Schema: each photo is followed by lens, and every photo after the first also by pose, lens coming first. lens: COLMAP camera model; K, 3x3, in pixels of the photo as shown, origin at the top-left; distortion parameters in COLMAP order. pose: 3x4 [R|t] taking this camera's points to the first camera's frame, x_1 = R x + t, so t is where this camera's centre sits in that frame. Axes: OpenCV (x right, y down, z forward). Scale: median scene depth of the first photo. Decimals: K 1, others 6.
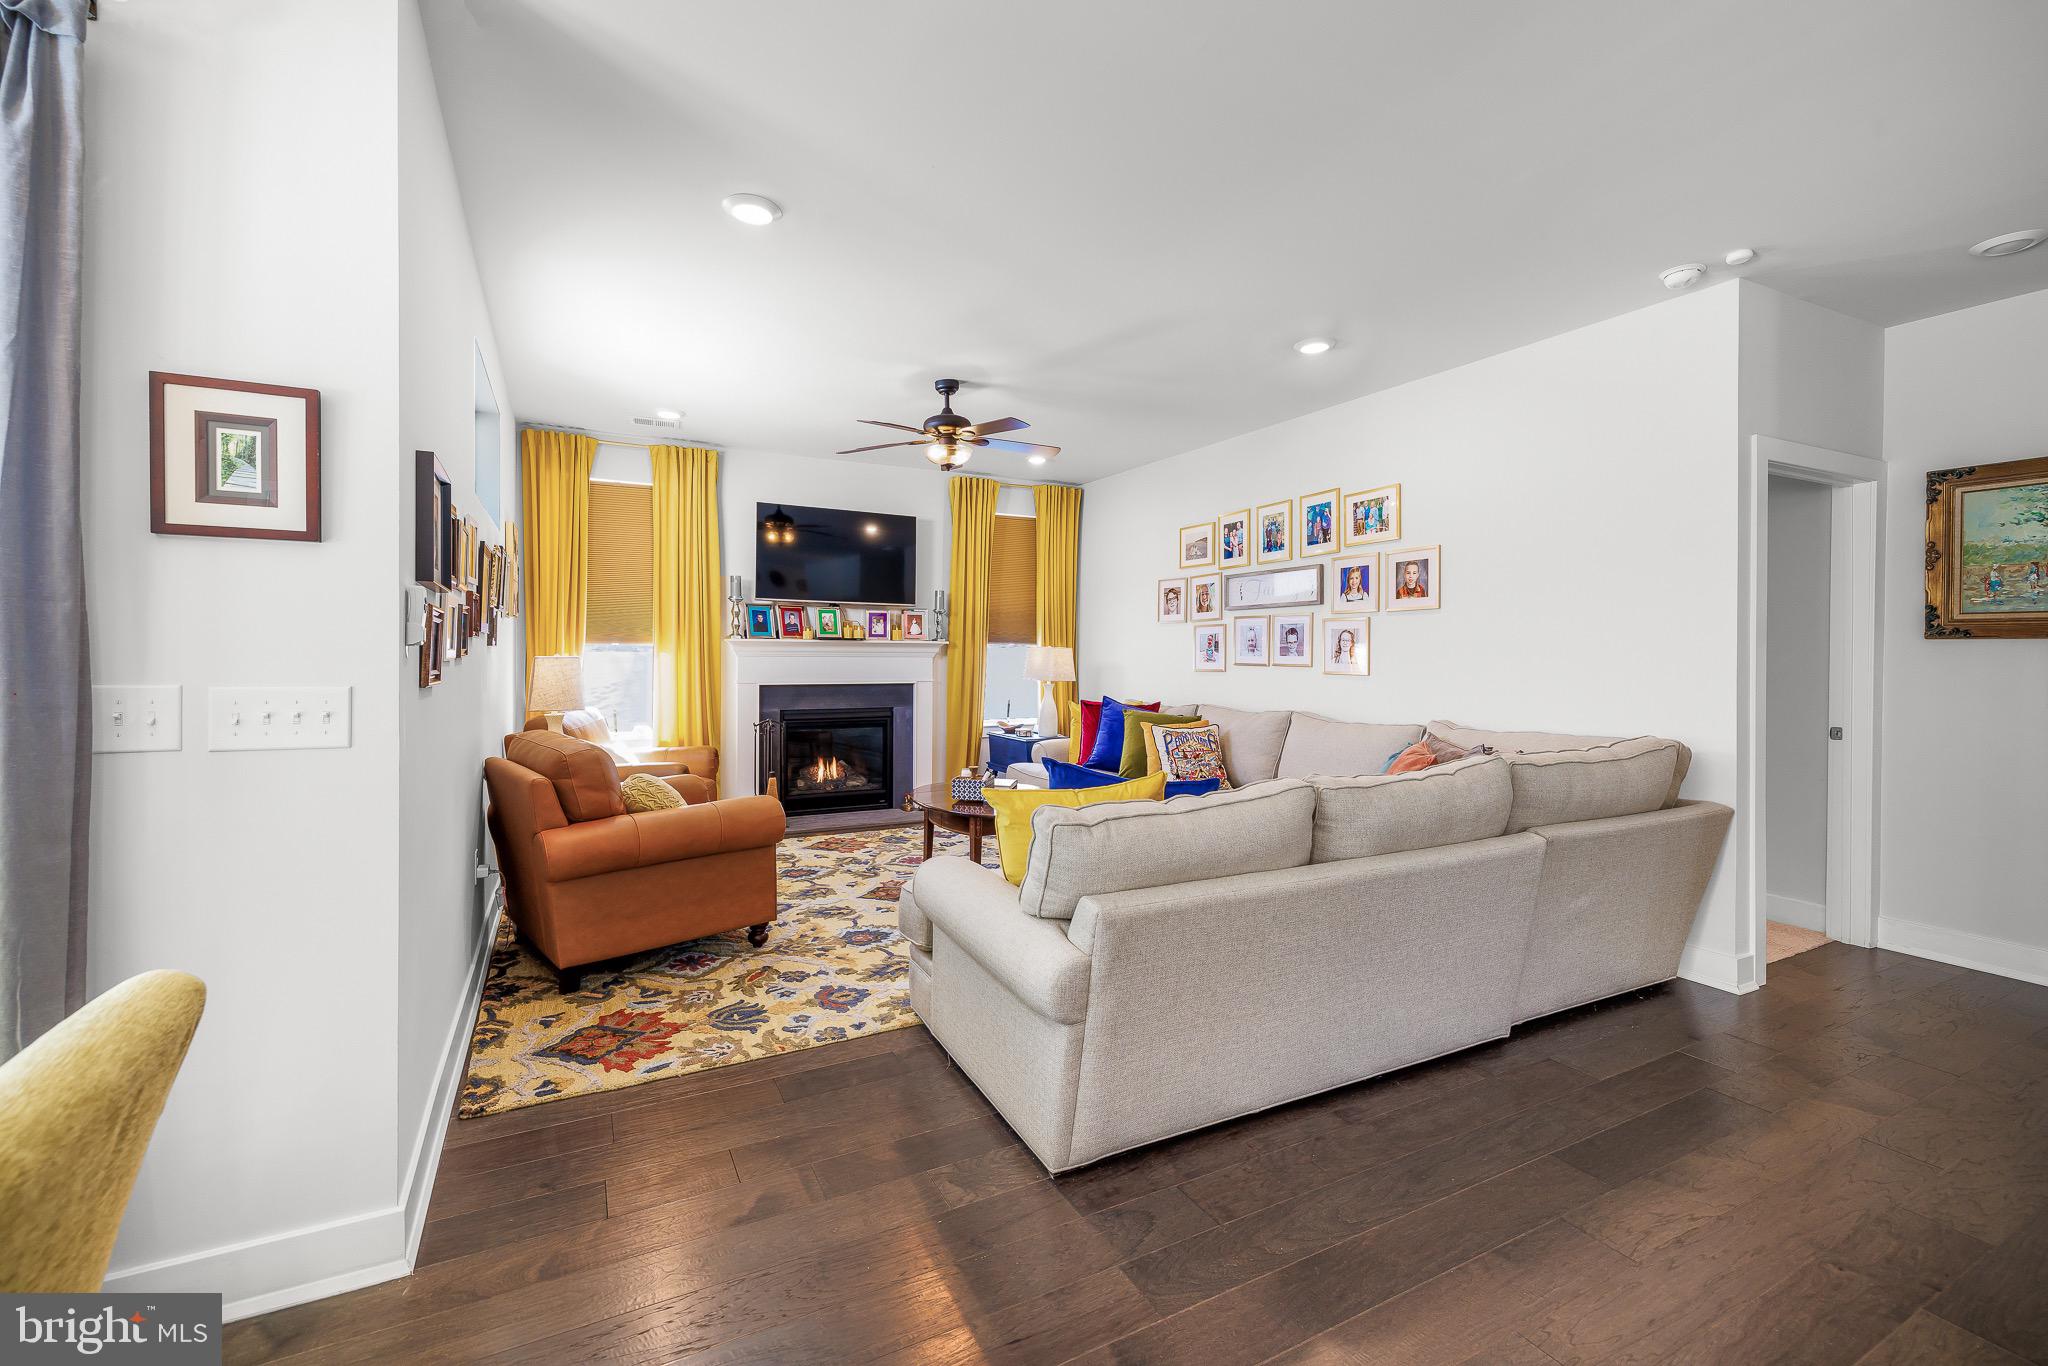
lens RADIAL K [[867.4, 0, 1012.1], [0, 867.4, 668.9], [0, 0, 1]] dist [0.004821, -0.002566]
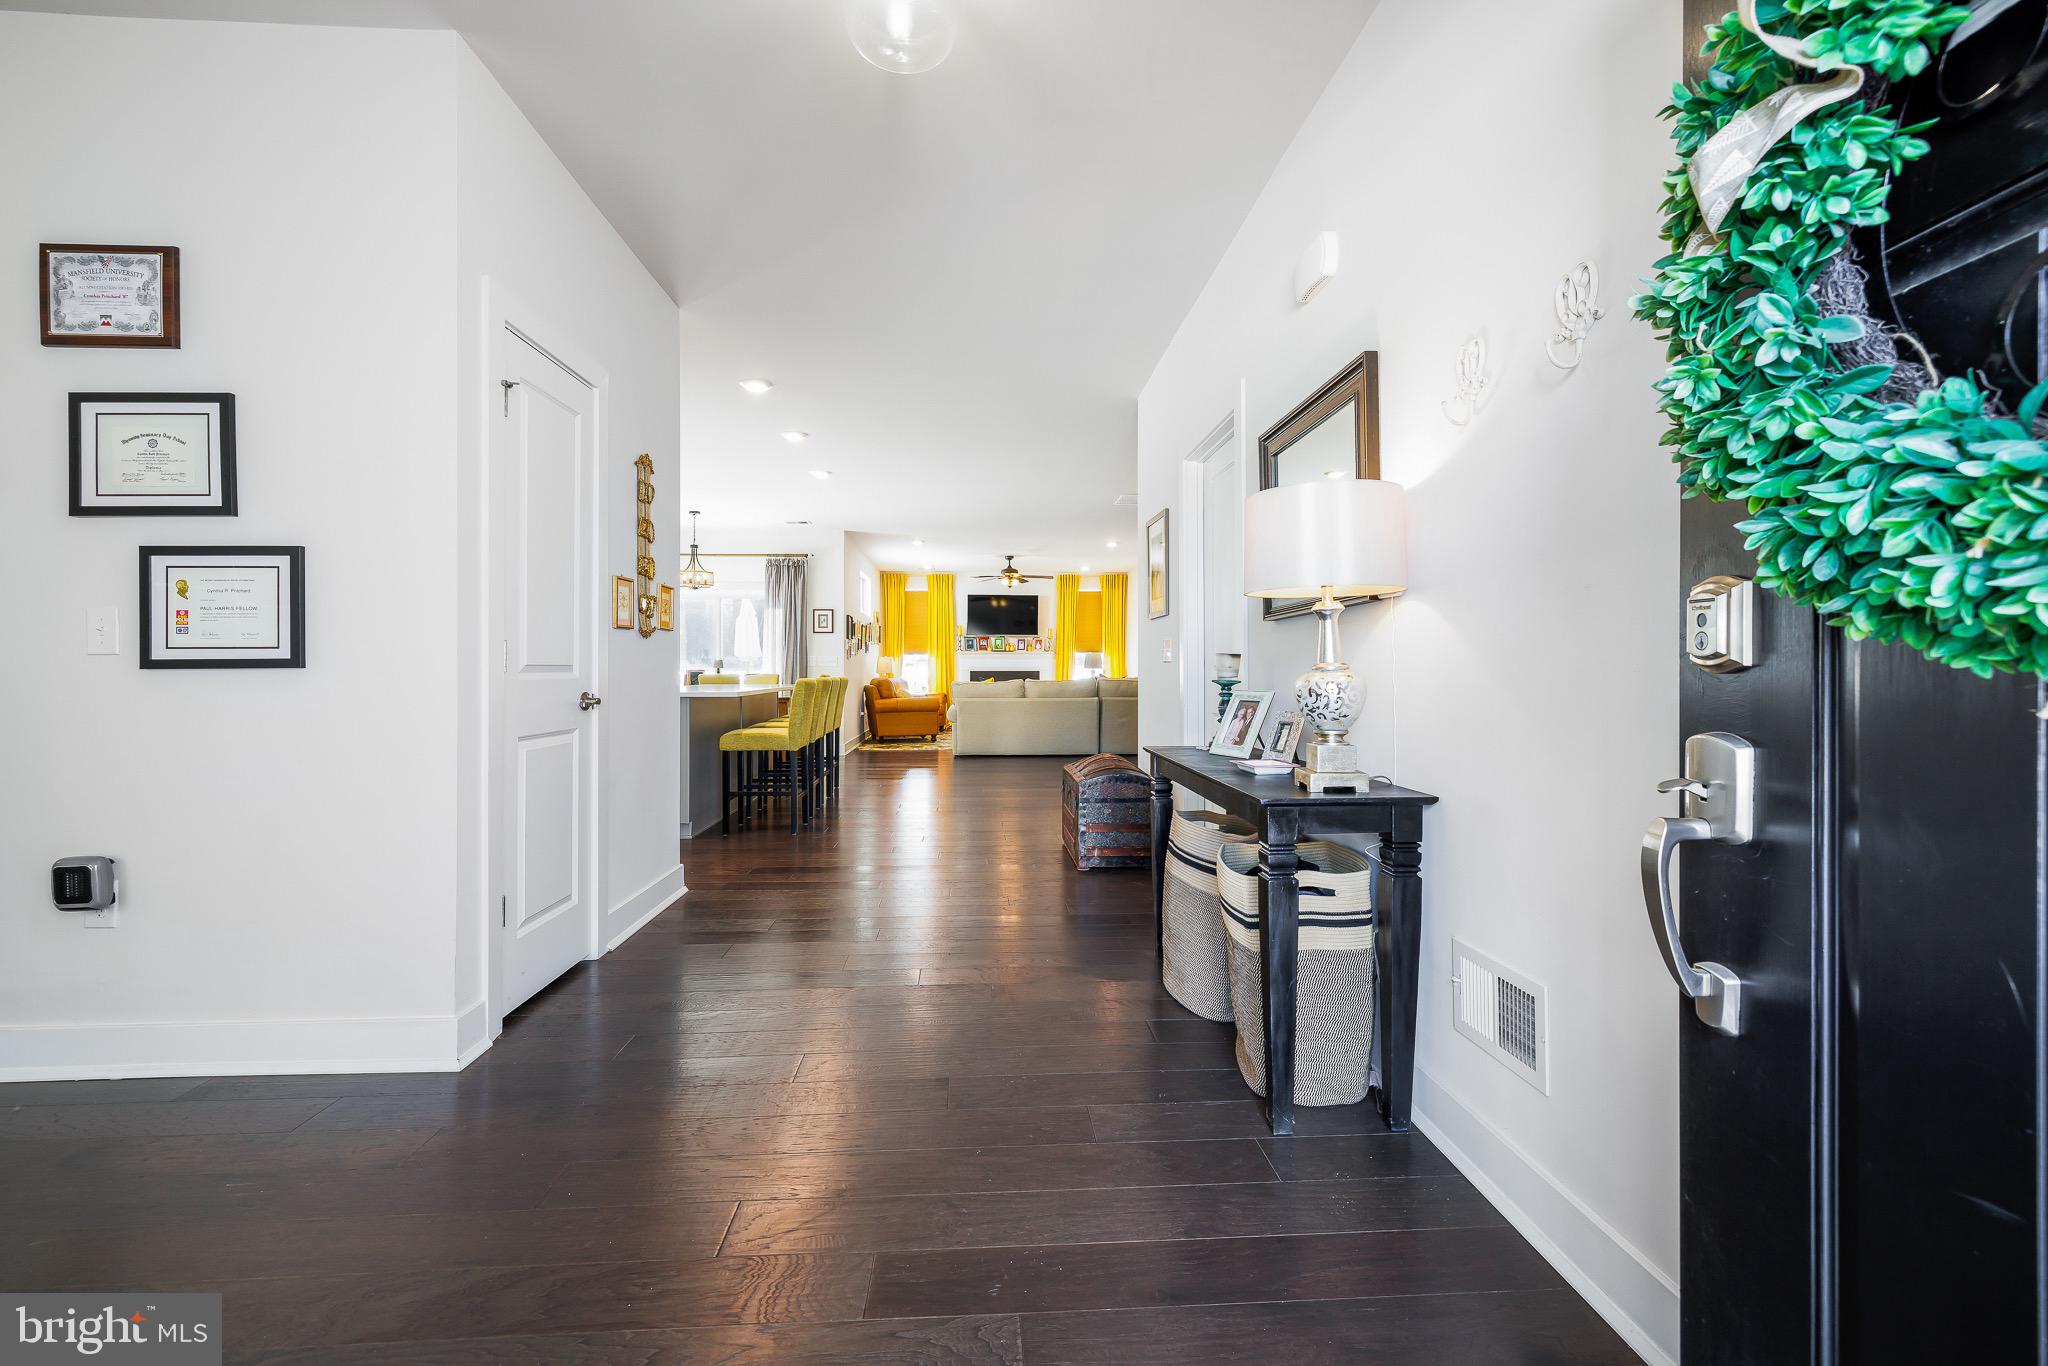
lens RADIAL K [[867.4, 0, 1018.6], [0, 867.4, 670.8], [0, 0, 1]] dist [0.004821, -0.002566]
pose [[0.915461, -0.008041, -0.402327, 0.849461], [-0.000067, 0.999797, -0.020134, 0.071371], [0.402408, 0.018459, 0.915274, -1.208956]]
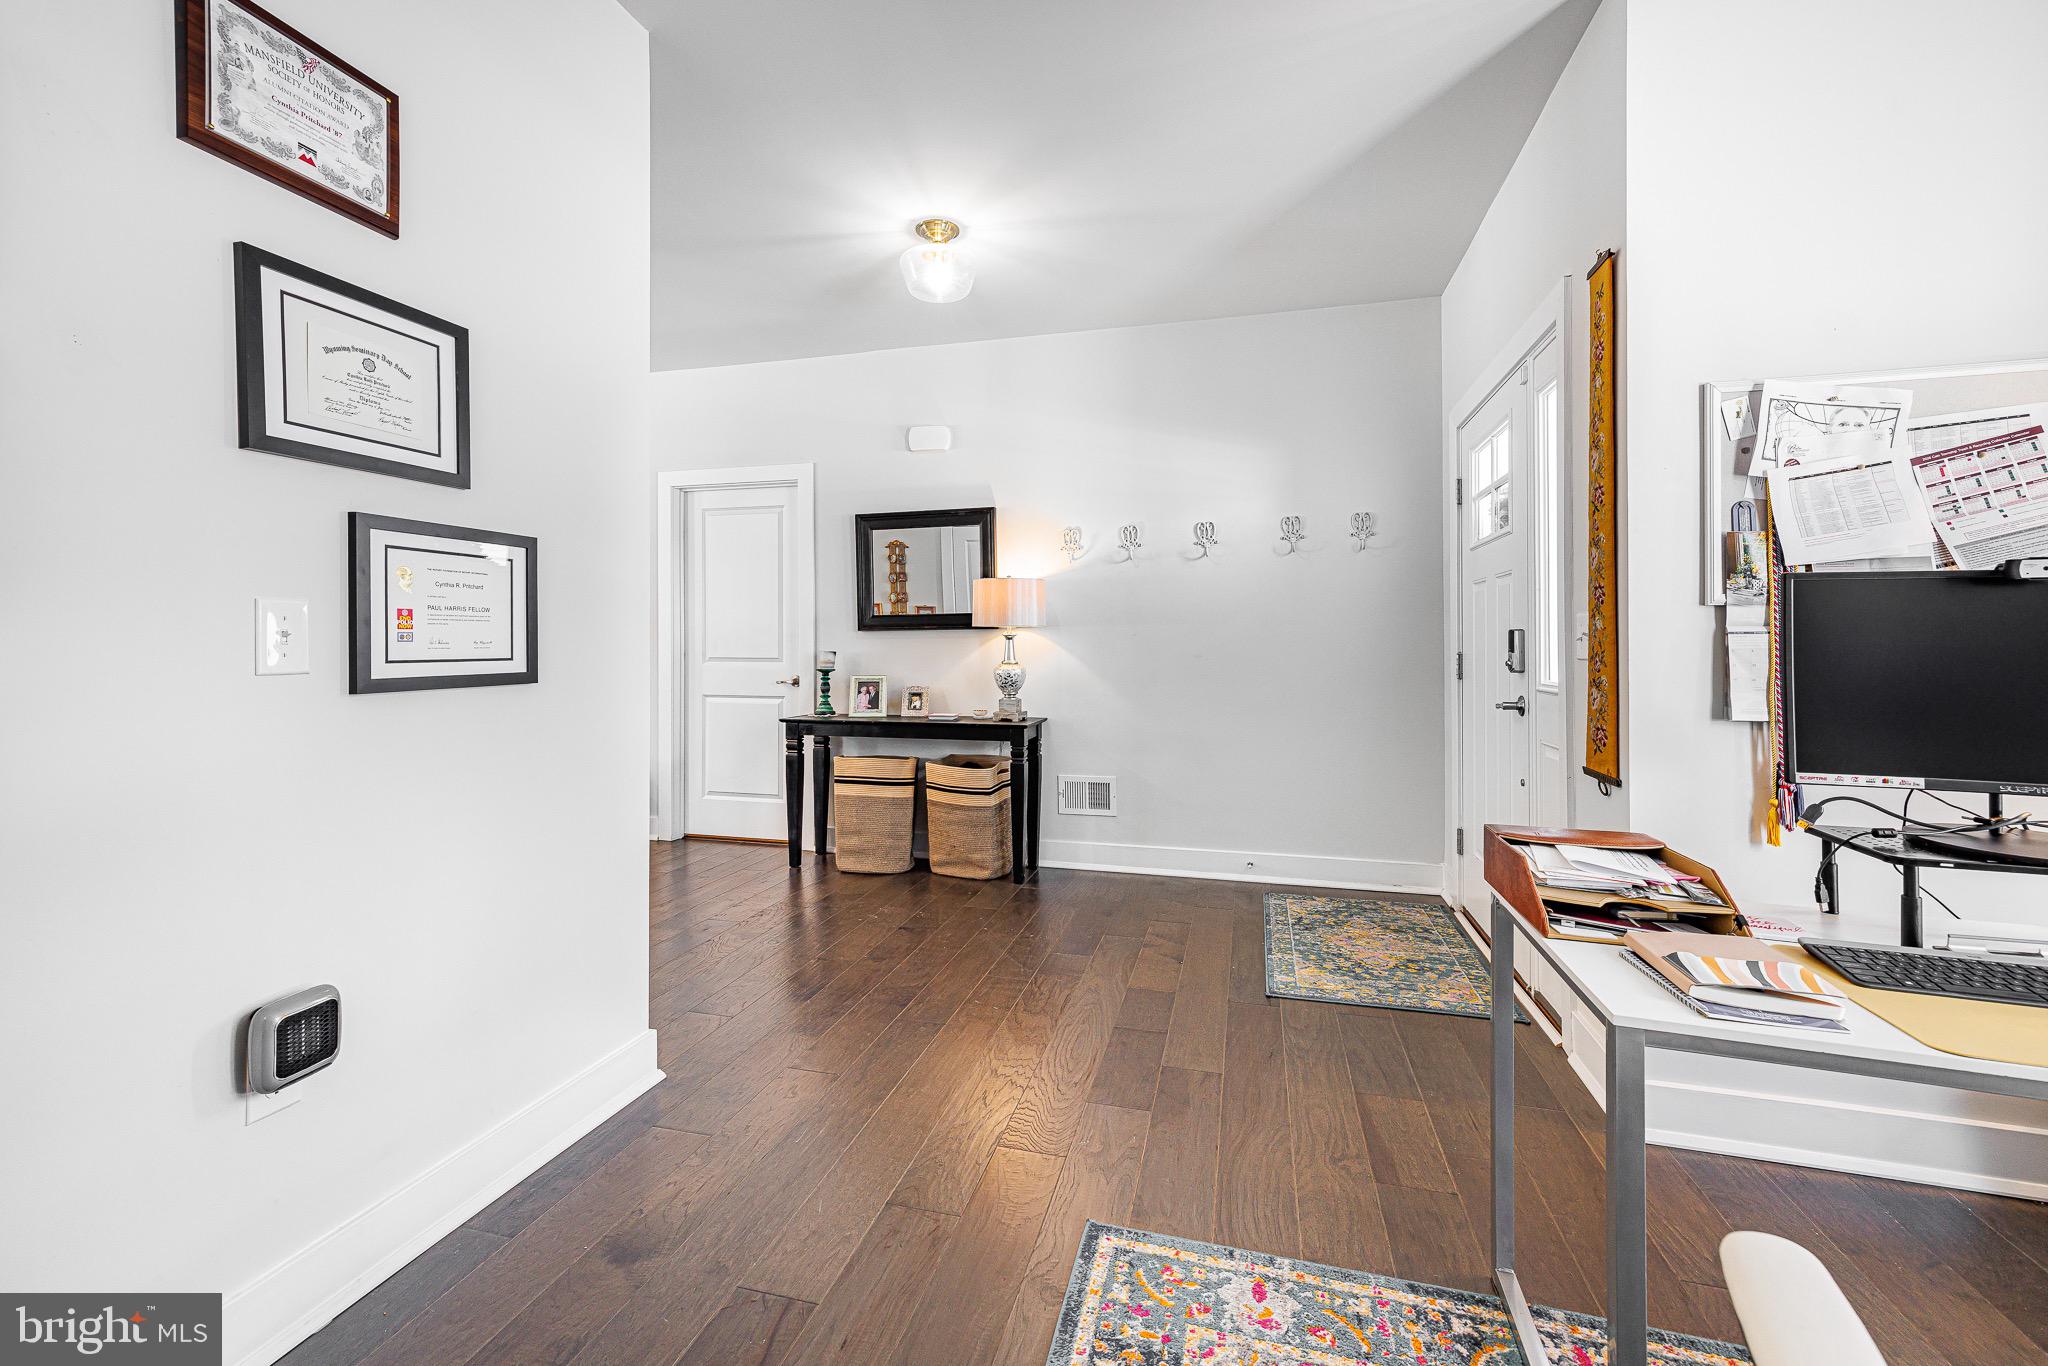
lens RADIAL K [[867.4, 0, 1026.1], [0, 867.4, 644.9], [0, 0, 1]] dist [0.004821, -0.002566]
pose [[0.664569, -0.006539, 0.747199, 0.262927], [0.018874, 0.999790, -0.008037, 0.053541], [-0.746989, 0.019444, 0.664552, -1.339922]]
